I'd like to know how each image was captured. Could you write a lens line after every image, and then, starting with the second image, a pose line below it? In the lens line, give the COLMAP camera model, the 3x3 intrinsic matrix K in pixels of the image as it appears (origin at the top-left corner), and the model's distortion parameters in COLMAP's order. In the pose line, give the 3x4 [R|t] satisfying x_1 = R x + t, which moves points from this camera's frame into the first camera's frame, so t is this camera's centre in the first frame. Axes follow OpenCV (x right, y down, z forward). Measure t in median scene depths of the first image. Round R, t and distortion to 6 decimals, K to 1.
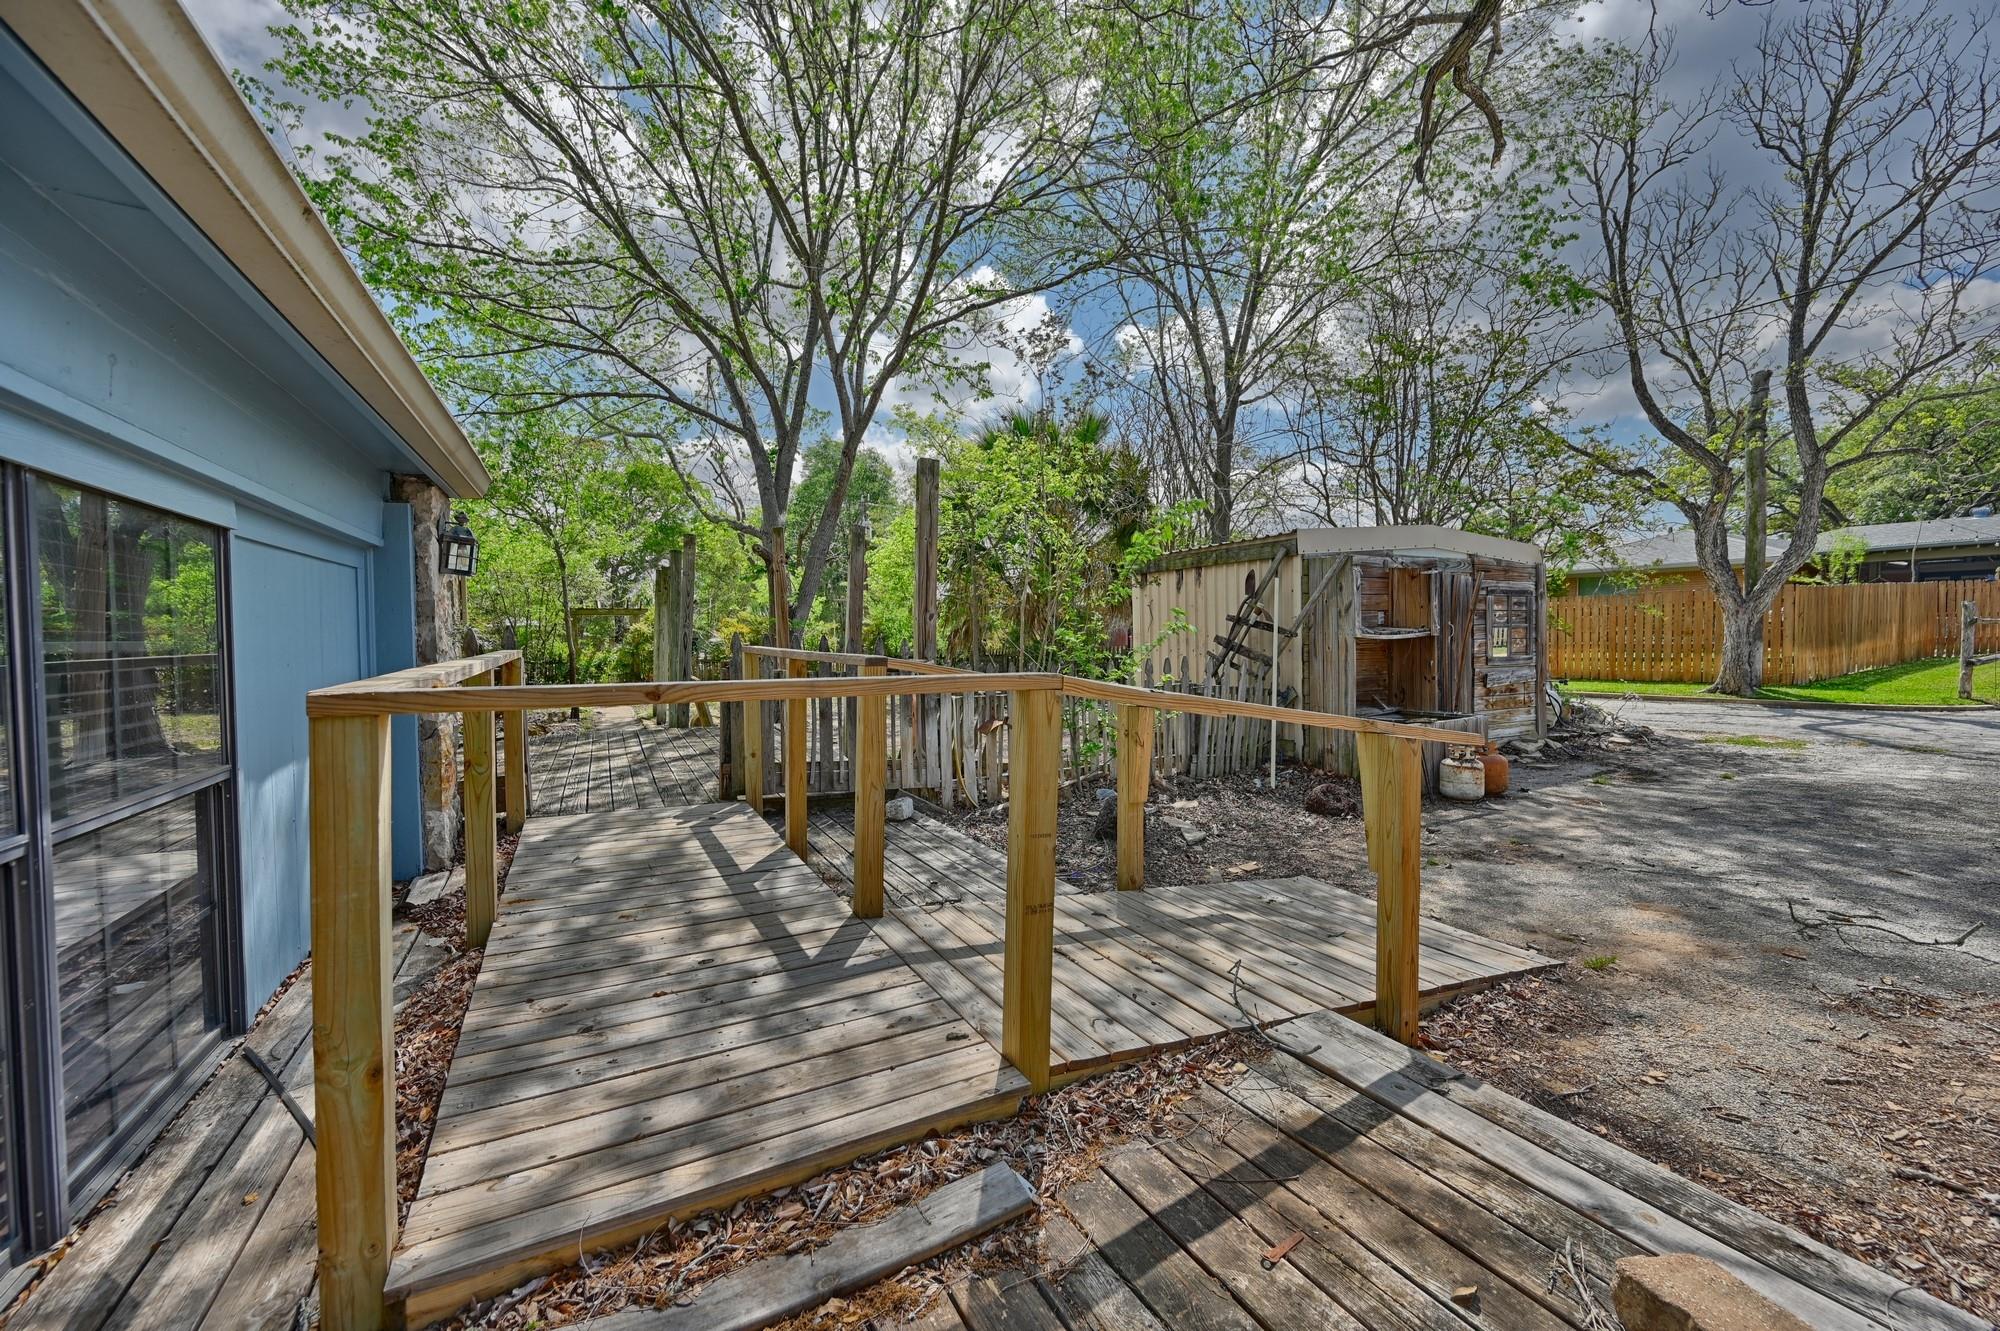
lens RADIAL K [[762.3, 0, 997.2], [0, 762.3, 661.8], [0, 0, 1]] dist [0.000505, 0.000066]
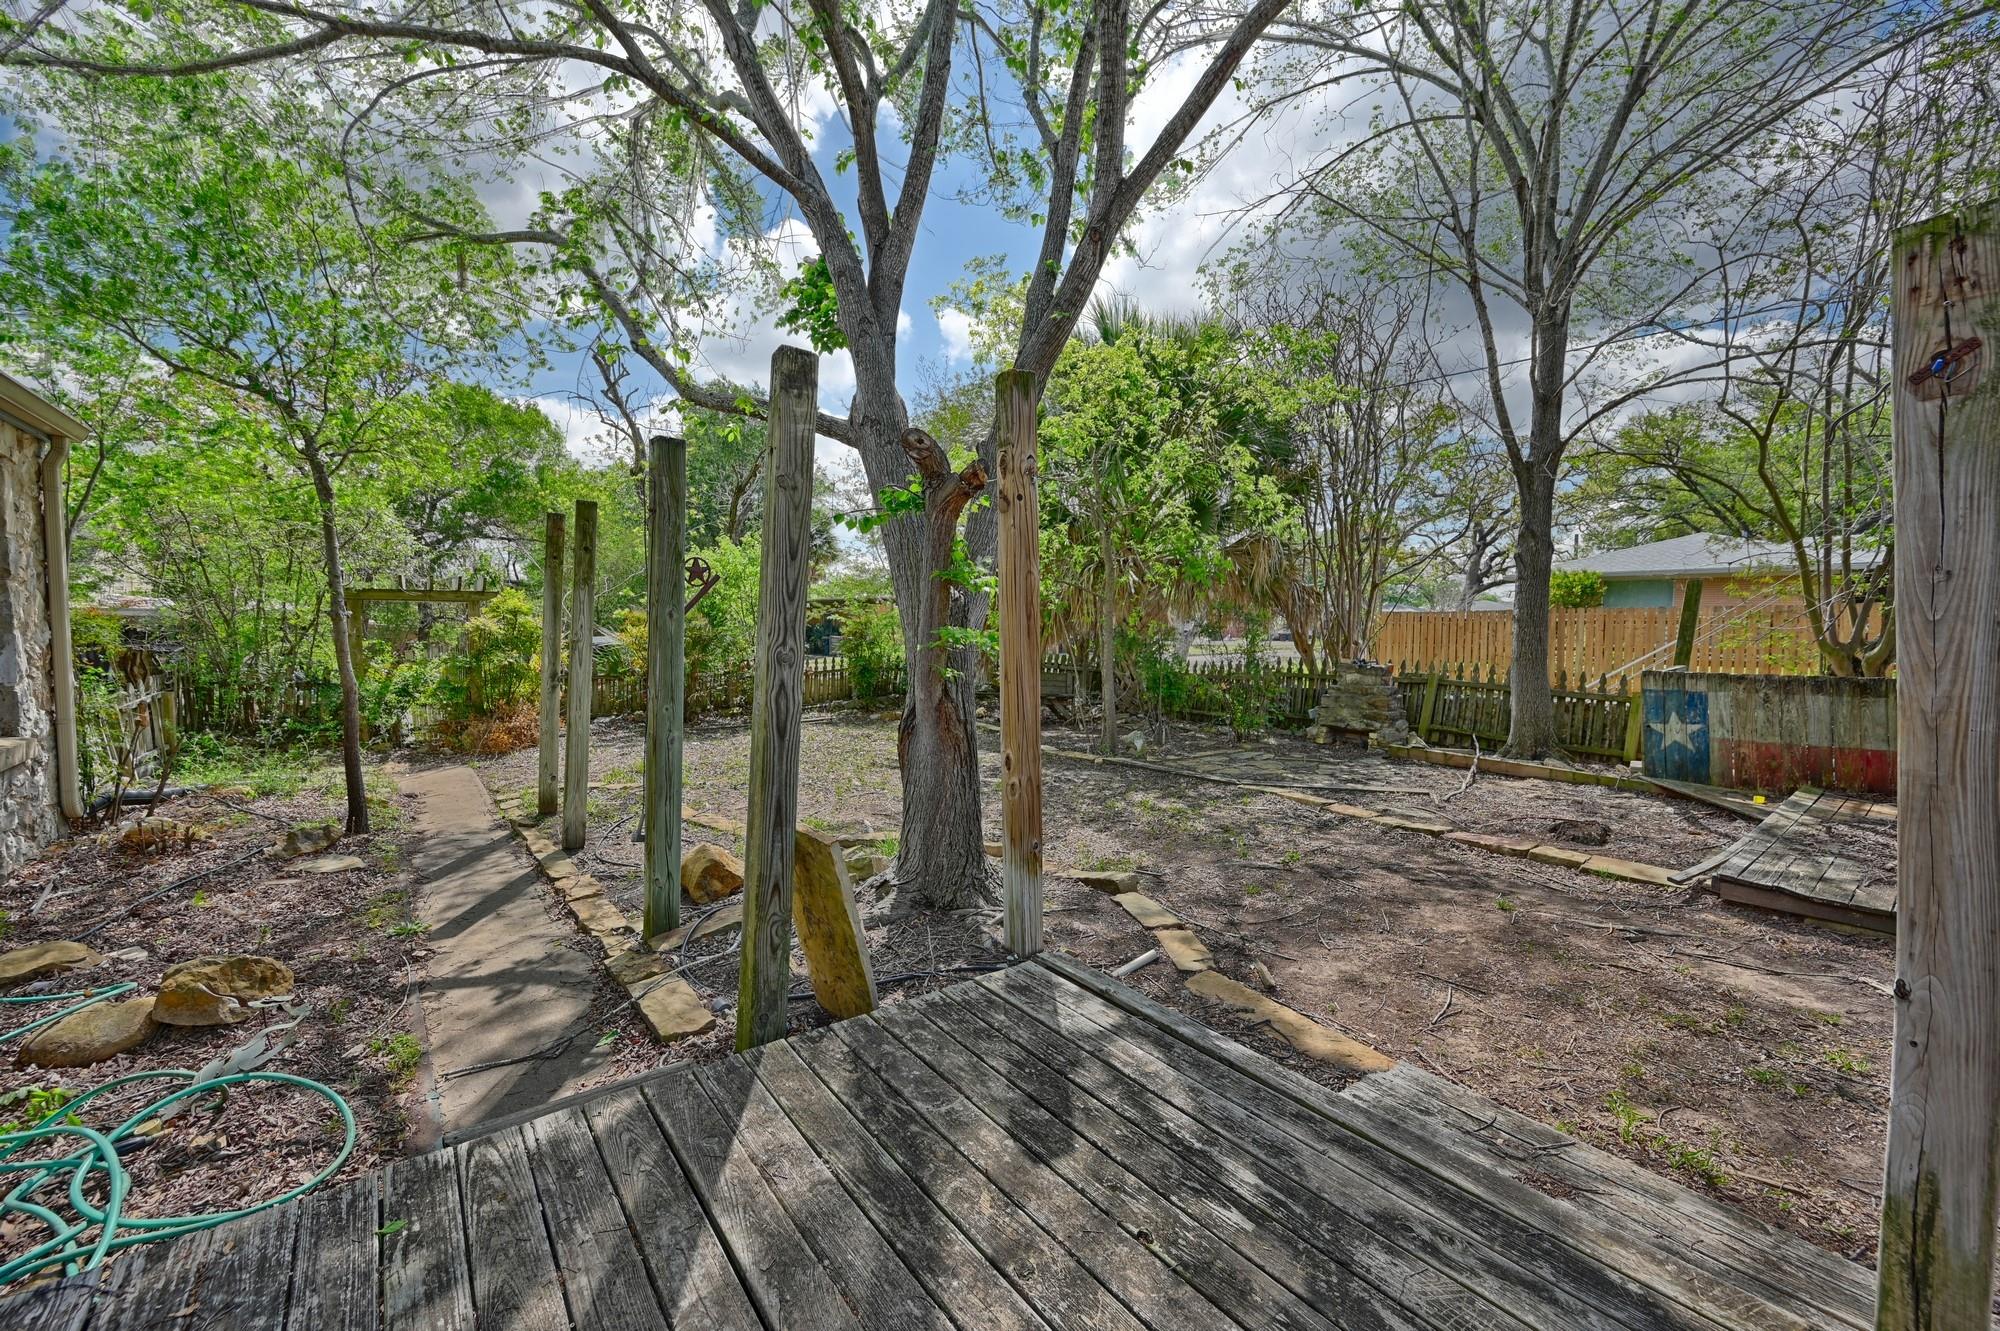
lens RADIAL K [[762.3, 0, 1005.1], [0, 762.3, 663.8], [0, 0, 1]] dist [0.000505, 0.000066]
pose [[0.979457, 0.005909, 0.201566, -0.192494], [-0.008522, 0.999890, 0.012102, -0.024976], [-0.201472, -0.013571, 0.979400, 0.342047]]
